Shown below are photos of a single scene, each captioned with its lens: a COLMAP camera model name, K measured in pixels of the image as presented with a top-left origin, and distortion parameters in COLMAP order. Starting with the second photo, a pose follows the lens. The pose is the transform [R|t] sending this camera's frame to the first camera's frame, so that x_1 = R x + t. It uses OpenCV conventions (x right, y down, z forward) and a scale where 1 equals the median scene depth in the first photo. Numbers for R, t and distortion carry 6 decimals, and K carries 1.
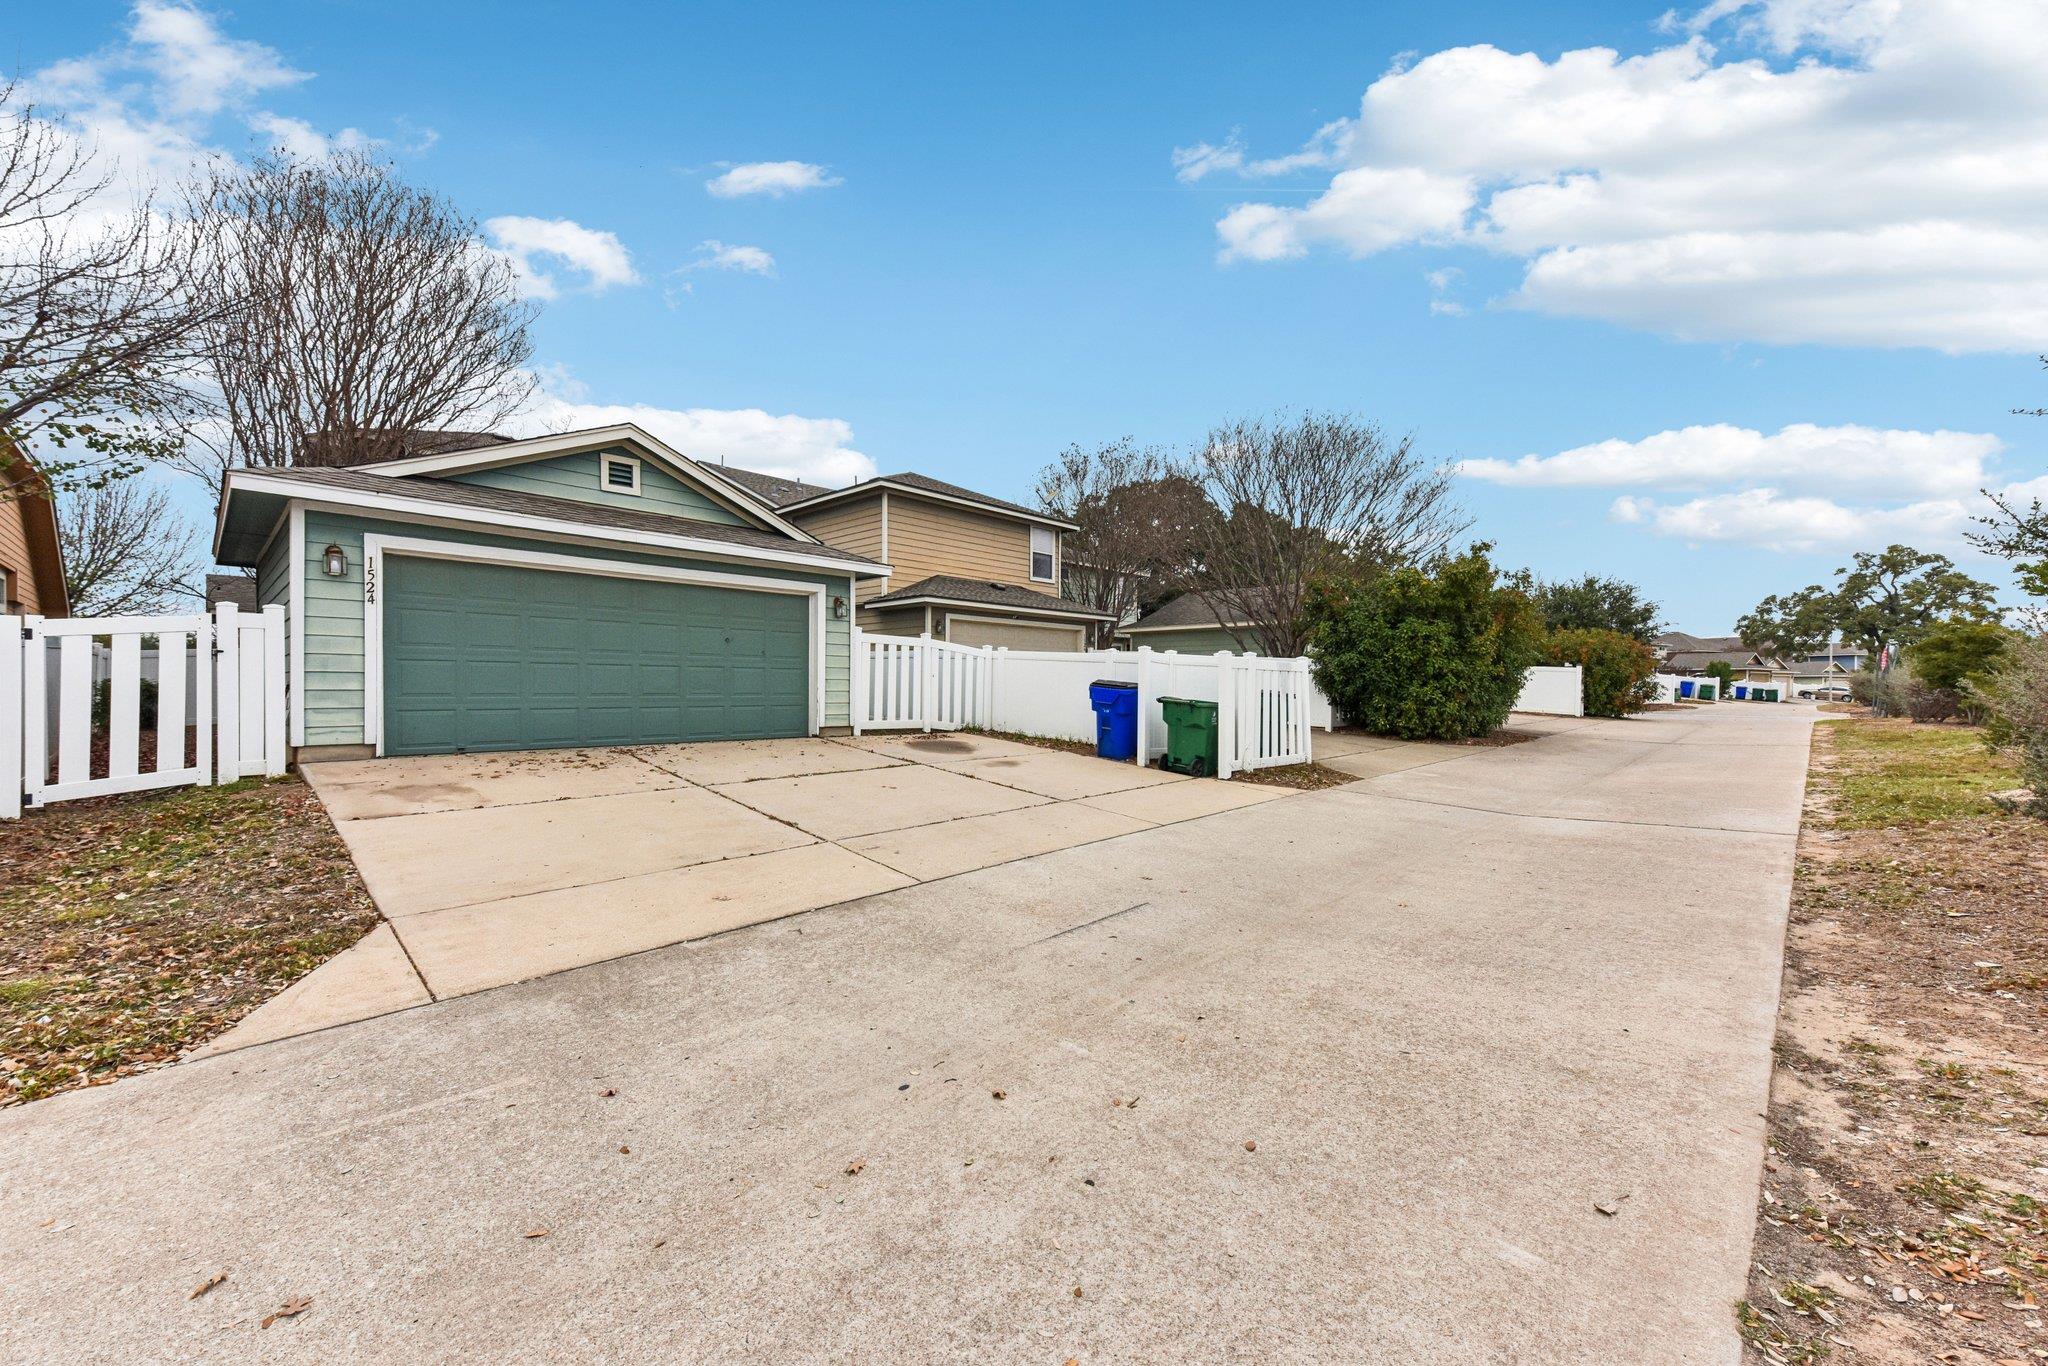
lens RADIAL K [[800.5, 0, 1036.1], [0, 800.5, 700.0], [0, 0, 1]] dist [0.034238, -0.000695]
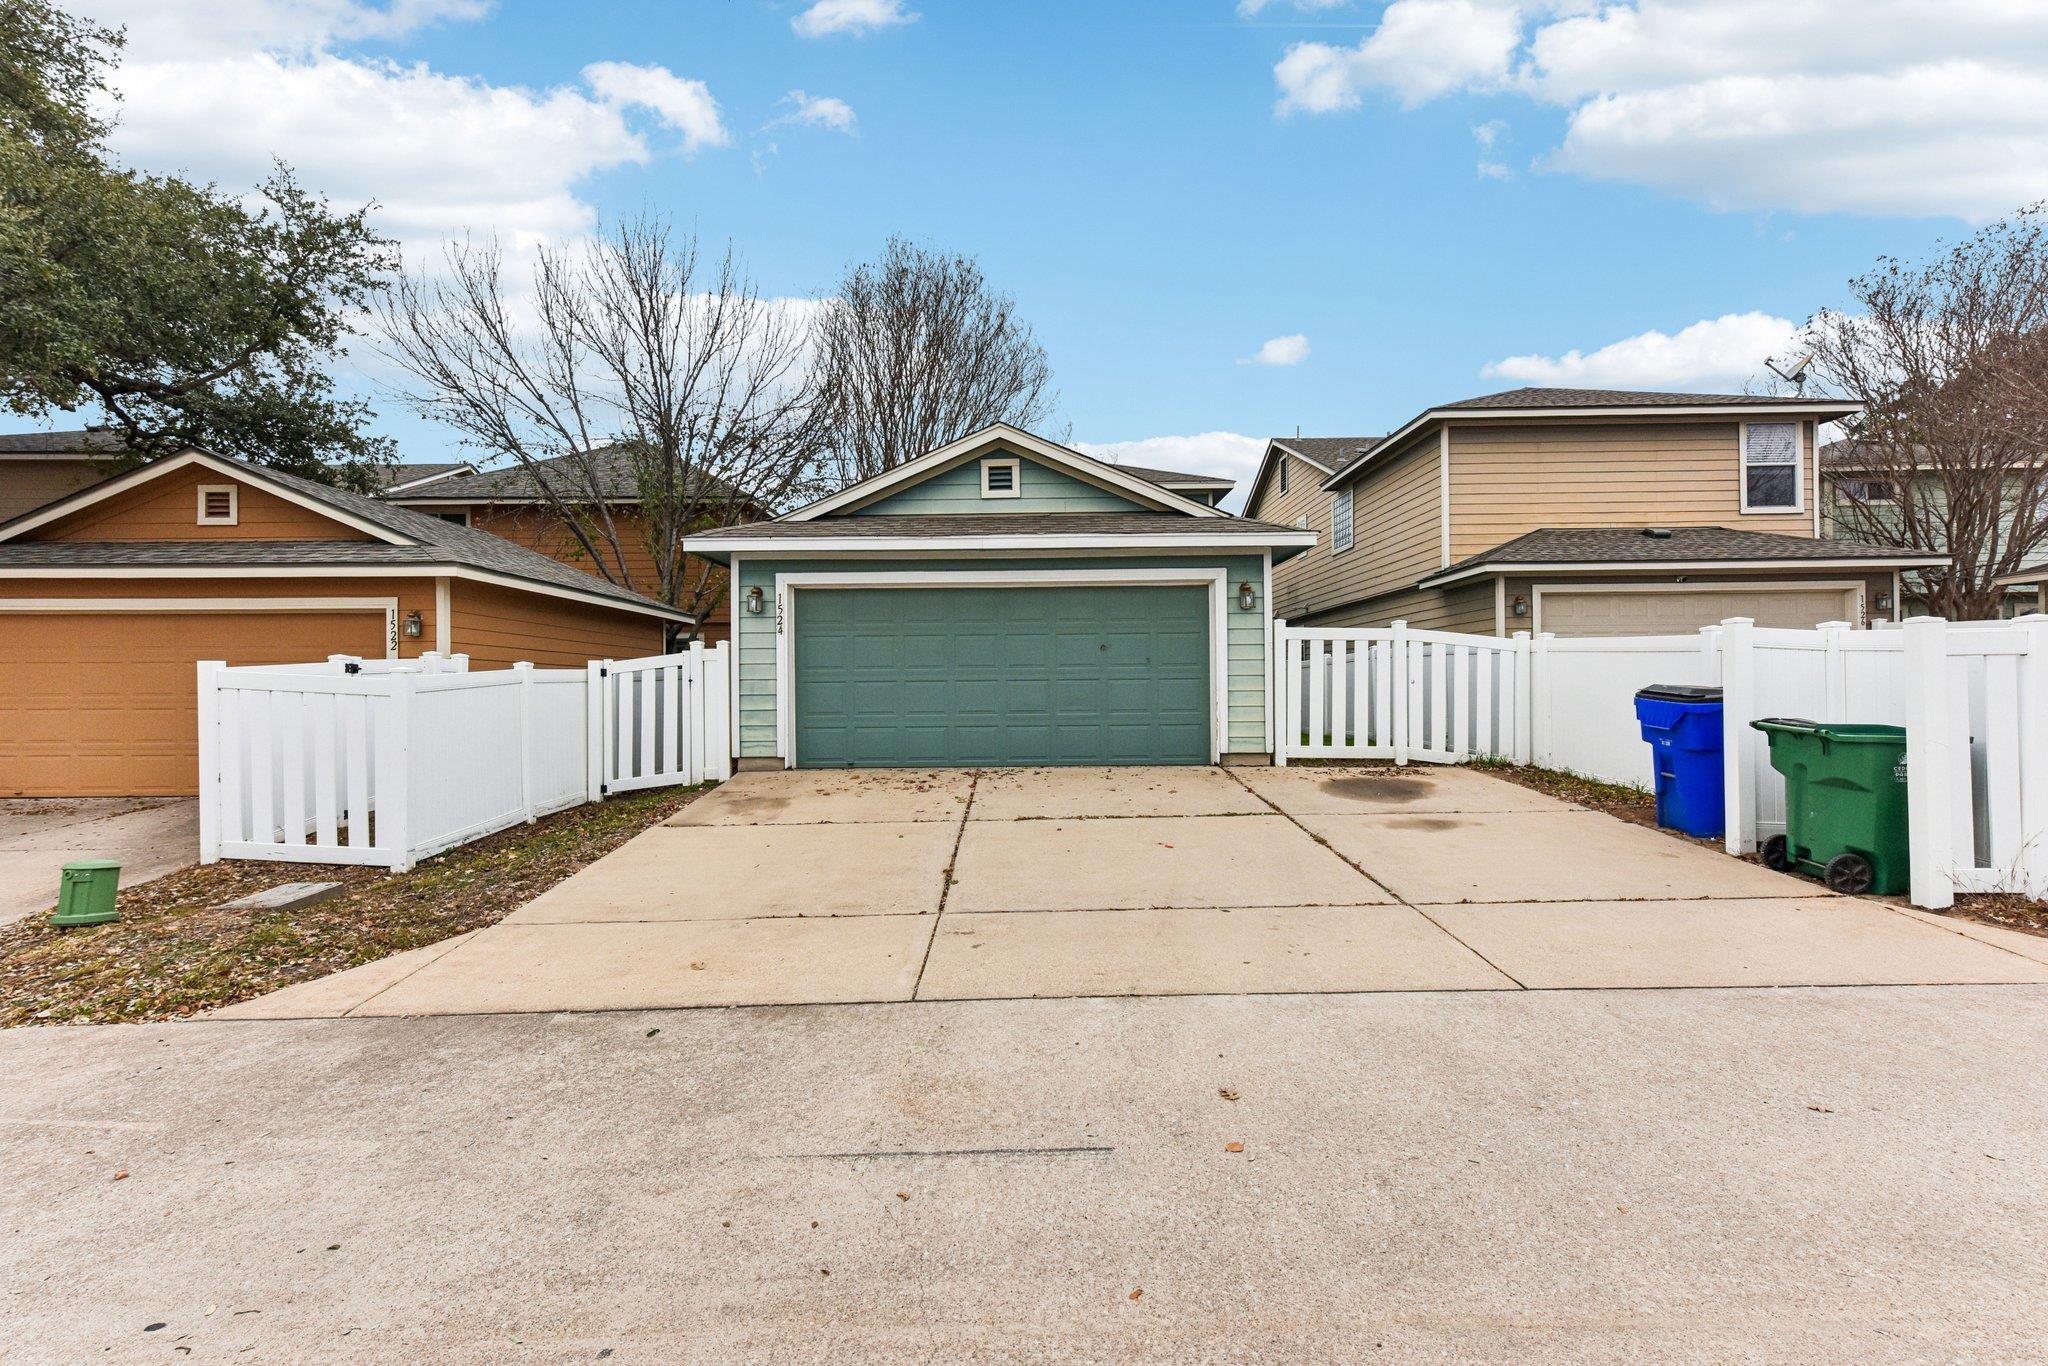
lens RADIAL K [[911.4, 0, 1031.1], [0, 911.4, 690.0], [0, 0, 1]] dist [0.018103, -0.000622]
pose [[0.684547, -0.014041, -0.728833, 0.537469], [0.001548, 0.999840, -0.017808, -0.025345], [0.728967, 0.011063, 0.684459, 0.577590]]
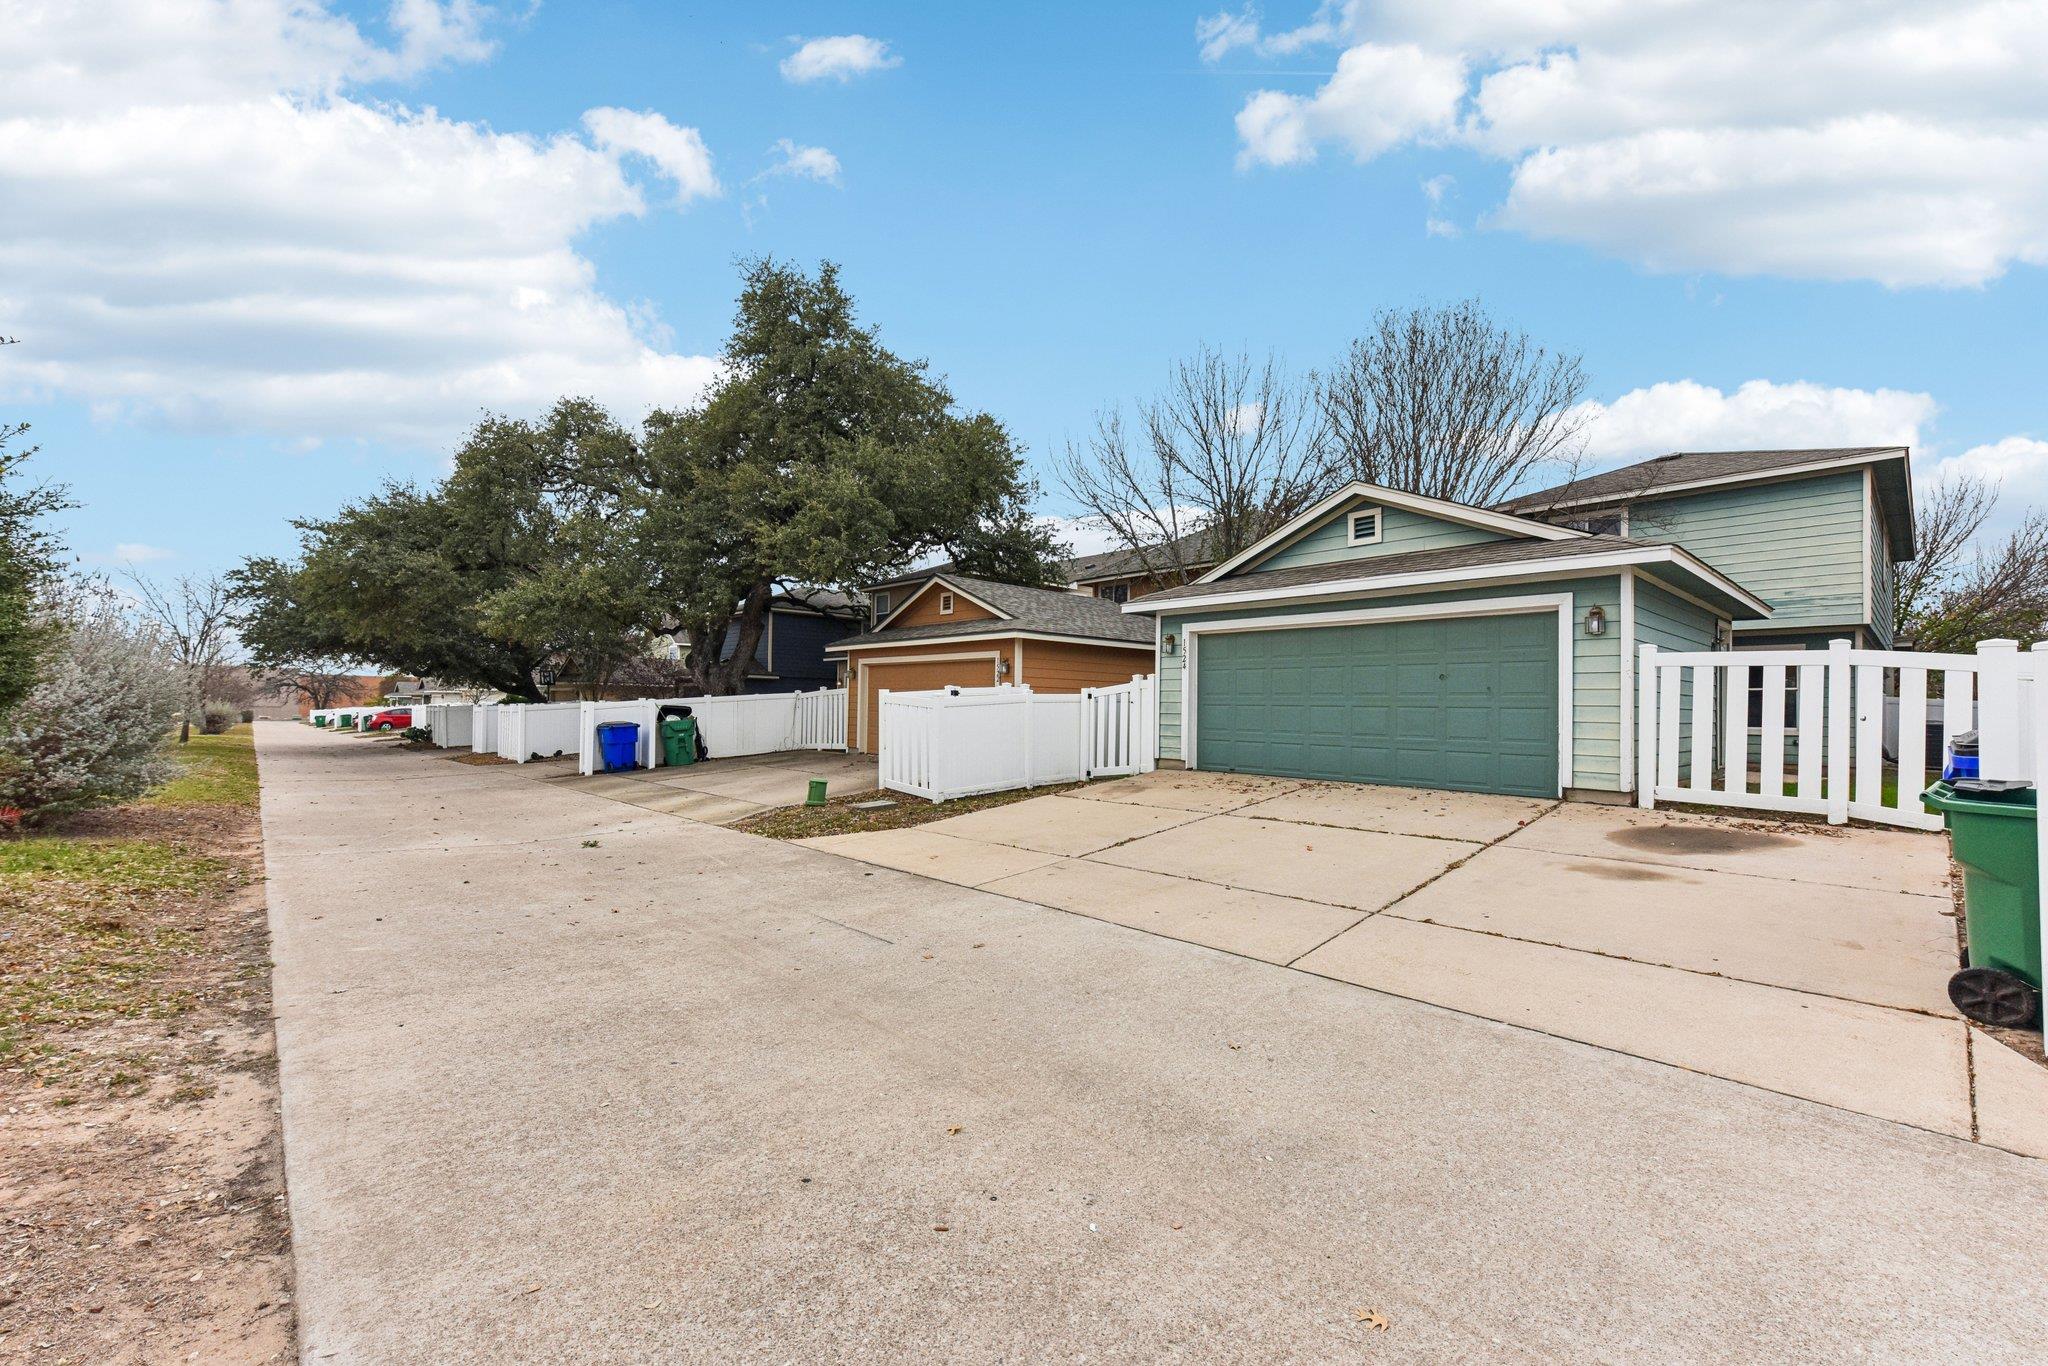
lens RADIAL K [[864.2, 0, 1055.5], [0, 864.2, 698.0], [0, 0, 1]] dist [0.017851, -0.001023]
pose [[-0.068686, -0.018801, -0.997461, 1.235773], [-0.033177, 0.999312, -0.016551, -0.042036], [0.997087, 0.031956, -0.069262, 1.299176]]
